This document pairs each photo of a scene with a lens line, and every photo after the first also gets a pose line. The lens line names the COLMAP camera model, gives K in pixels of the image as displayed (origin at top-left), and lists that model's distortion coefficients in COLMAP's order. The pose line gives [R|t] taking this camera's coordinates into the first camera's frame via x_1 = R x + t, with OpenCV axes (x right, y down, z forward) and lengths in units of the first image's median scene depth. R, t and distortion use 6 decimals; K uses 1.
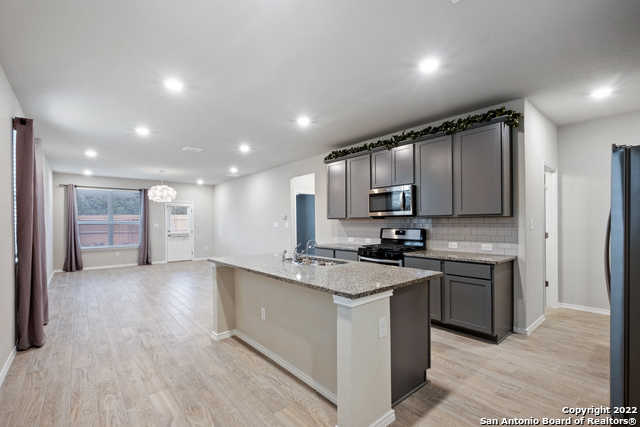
lens RADIAL K [[283.2, 0, 301.1], [0, 283.2, 222.8], [0, 0, 1]] dist [0.001525, 0.000233]
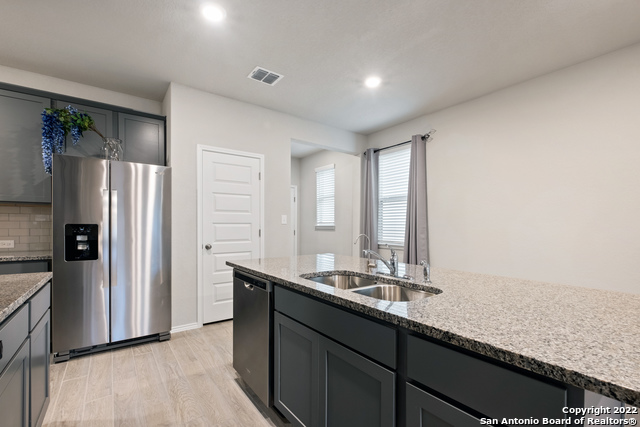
lens RADIAL K [[283.2, 0, 311.8], [0, 283.2, 226.6], [0, 0, 1]] dist [0.001525, 0.000233]
pose [[-0.998578, -0.001982, 0.053270, 0.103730], [-0.001932, 0.999998, 0.001000, 0.036621], [-0.053271, 0.000895, -0.998580, 1.438574]]
